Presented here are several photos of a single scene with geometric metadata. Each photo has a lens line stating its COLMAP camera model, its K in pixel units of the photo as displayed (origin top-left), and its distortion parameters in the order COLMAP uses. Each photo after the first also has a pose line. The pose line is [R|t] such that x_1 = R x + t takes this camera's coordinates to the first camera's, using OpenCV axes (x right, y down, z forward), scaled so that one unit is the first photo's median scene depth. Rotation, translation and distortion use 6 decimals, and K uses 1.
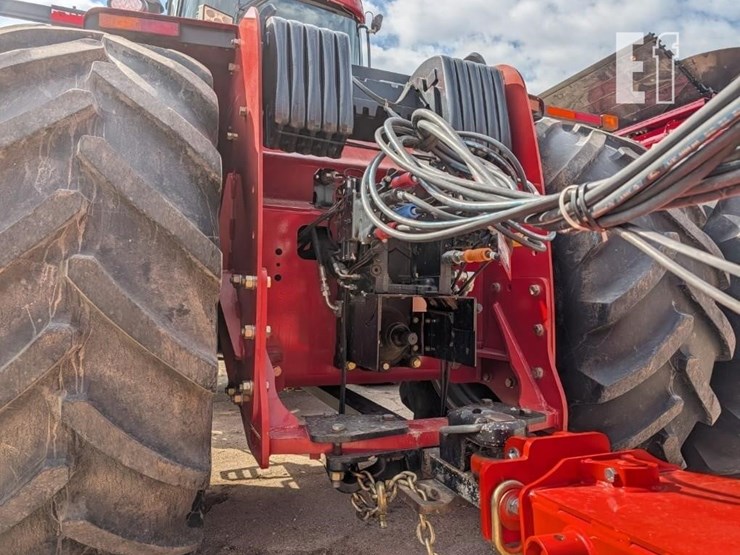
lens RADIAL K [[545.0, 0, 371.4], [0, 545.0, 267.8], [0, 0, 1]] dist [0.006691, 0.002105]
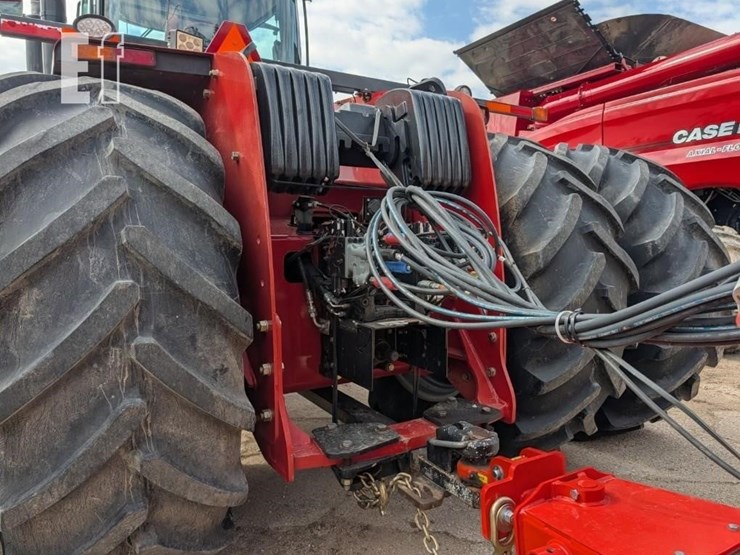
lens RADIAL K [[546.5, 0, 368.3], [0, 546.5, 291.8], [0, 0, 1]] dist [0.005061, 0.003961]
pose [[0.987818, -0.037593, 0.151008, -0.195731], [0.012330, 0.986239, 0.164868, -0.257976], [-0.155127, -0.160997, 0.974687, -0.156754]]
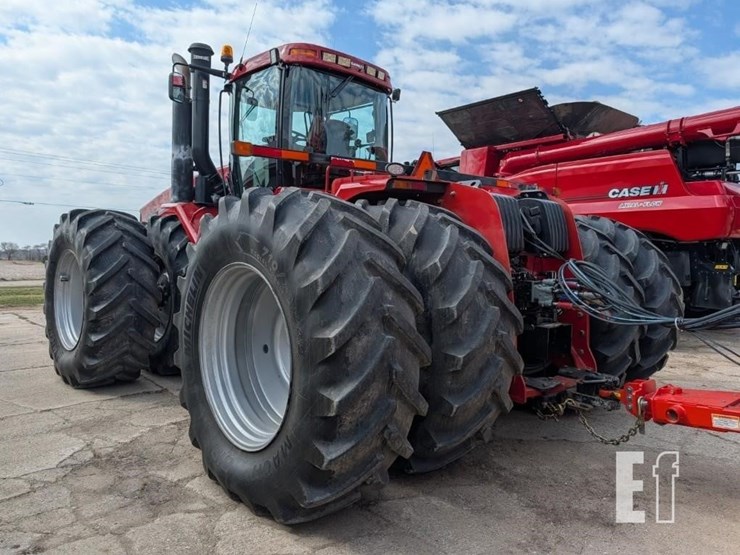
lens RADIAL K [[547.4, 0, 361.9], [0, 547.4, 273.1], [0, 0, 1]] dist [-0.006138, -0.002808]
pose [[0.947995, -0.025938, 0.317225, -1.708963], [-0.011045, 0.993393, 0.114231, -0.511175], [-0.318092, -0.111794, 0.941445, -1.072502]]
